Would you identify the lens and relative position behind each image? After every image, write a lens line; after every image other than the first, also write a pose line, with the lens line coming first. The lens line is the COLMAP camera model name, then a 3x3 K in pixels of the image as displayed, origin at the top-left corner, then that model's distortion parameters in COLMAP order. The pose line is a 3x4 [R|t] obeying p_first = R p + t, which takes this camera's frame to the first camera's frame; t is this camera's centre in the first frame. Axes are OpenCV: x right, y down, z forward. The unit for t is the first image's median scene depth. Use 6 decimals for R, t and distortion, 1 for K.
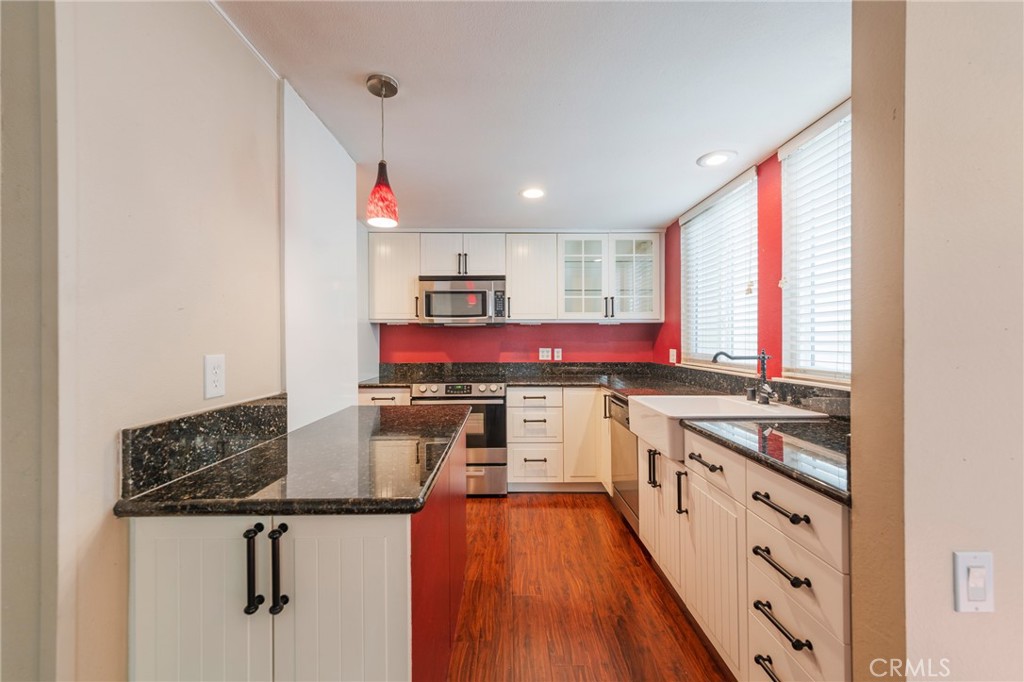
lens RADIAL K [[409.6, 0, 513.0], [0, 409.6, 338.4], [0, 0, 1]] dist [0.001208, -0.000174]
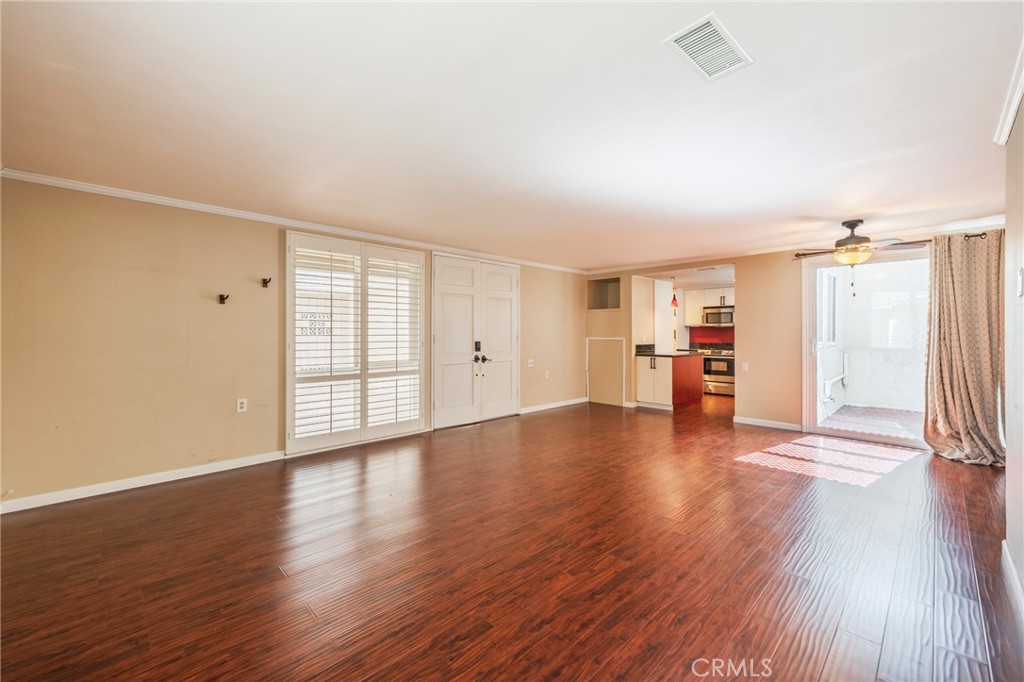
lens RADIAL K [[409.6, 0, 516.7], [0, 409.6, 333.7], [0, 0, 1]] dist [0.001208, -0.000174]
pose [[0.684088, 0.003212, -0.729392, 0.798117], [0.002391, 0.999975, 0.006646, -0.011503], [0.729395, -0.006291, 0.684064, -1.501642]]
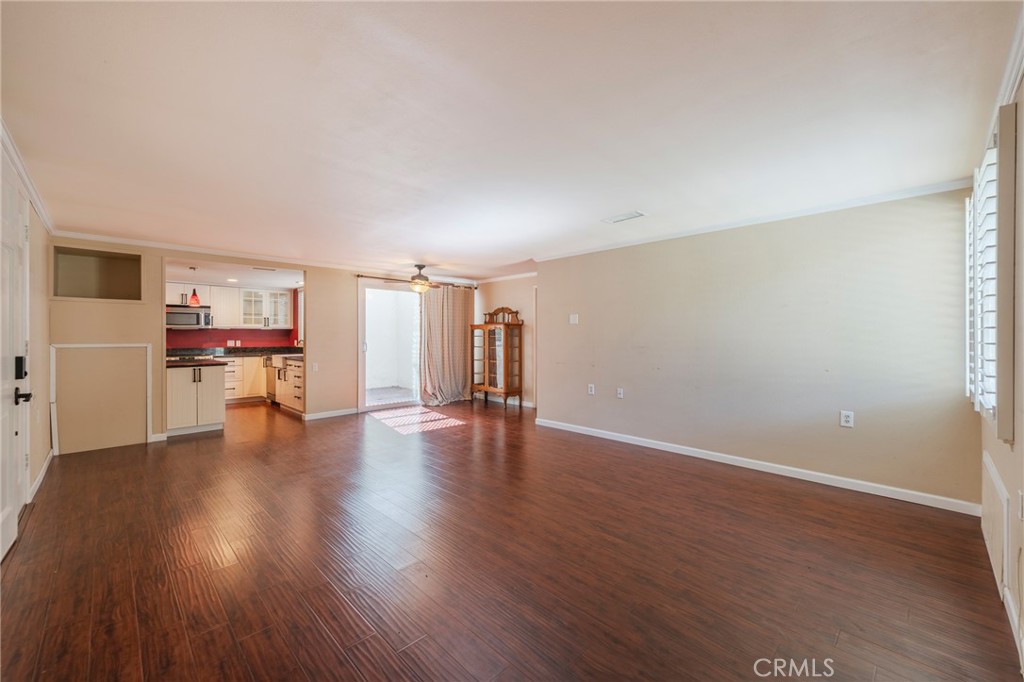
lens RADIAL K [[409.6, 0, 513.0], [0, 409.6, 333.4], [0, 0, 1]] dist [0.001208, -0.000174]
pose [[0.726560, 0.004765, 0.687086, -0.338149], [-0.003777, 0.999989, -0.002942, -0.012157], [-0.687092, -0.000457, 0.726570, -1.616629]]
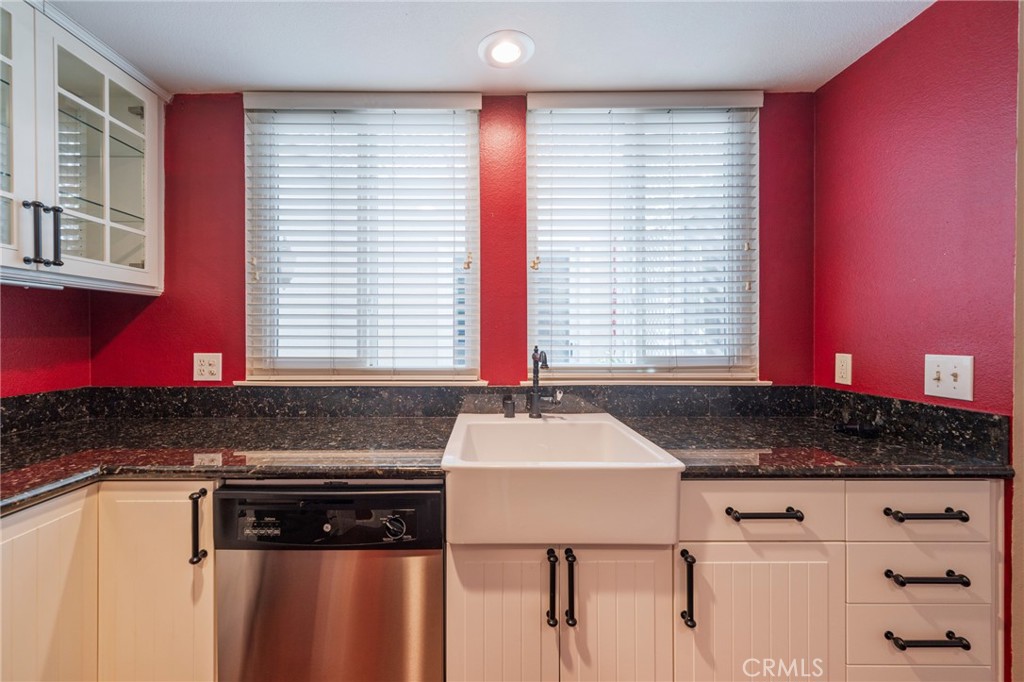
lens RADIAL K [[409.6, 0, 503.0], [0, 409.6, 337.8], [0, 0, 1]] dist [0.001208, -0.000174]
pose [[0.015956, -0.006504, 0.999852, -0.092222], [-0.002199, 0.999976, 0.006540, 0.004271], [-0.999870, -0.002303, 0.015941, 0.633309]]
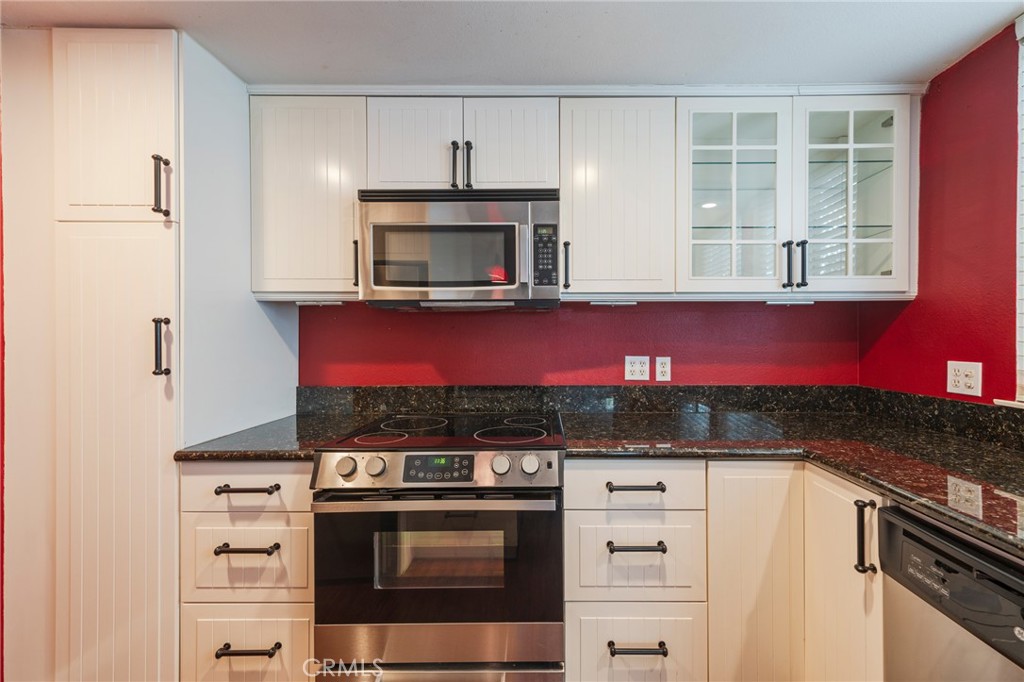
lens RADIAL K [[409.6, 0, 542.0], [0, 409.6, 340.0], [0, 0, 1]] dist [0.001208, -0.000174]
pose [[0.999619, 0.000977, -0.027570, -0.024070], [-0.000864, 0.999991, 0.004114, 0.003192], [0.027574, -0.004089, 0.999611, 0.566032]]
